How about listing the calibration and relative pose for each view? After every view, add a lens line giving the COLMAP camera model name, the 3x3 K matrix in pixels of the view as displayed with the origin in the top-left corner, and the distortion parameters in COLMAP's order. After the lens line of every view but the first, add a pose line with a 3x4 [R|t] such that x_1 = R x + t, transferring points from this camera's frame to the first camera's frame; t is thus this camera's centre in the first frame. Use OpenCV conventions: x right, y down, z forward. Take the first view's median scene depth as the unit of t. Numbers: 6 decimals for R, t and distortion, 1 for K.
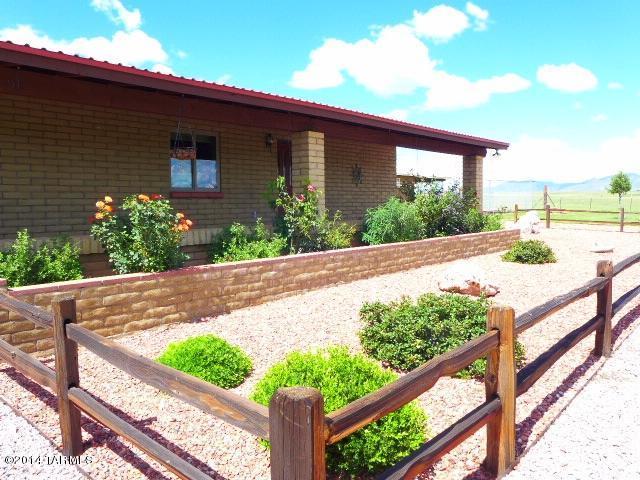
lens RADIAL K [[481.3, 0, 319.7], [0, 481.3, 240.8], [0, 0, 1]] dist [-0.001107, 0.001257]
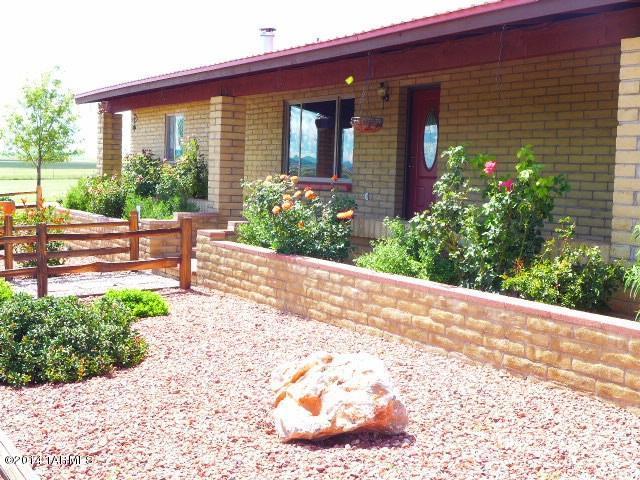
lens RADIAL K [[880.2, 0, 319.7], [0, 880.2, 239.2], [0, 0, 1]] dist [0.008923, 0.000000]
pose [[-0.289821, 0.075491, -0.954099, 1.003127], [-0.100795, 0.988933, 0.108865, -0.124191], [0.951758, 0.127720, -0.279005, 1.165999]]
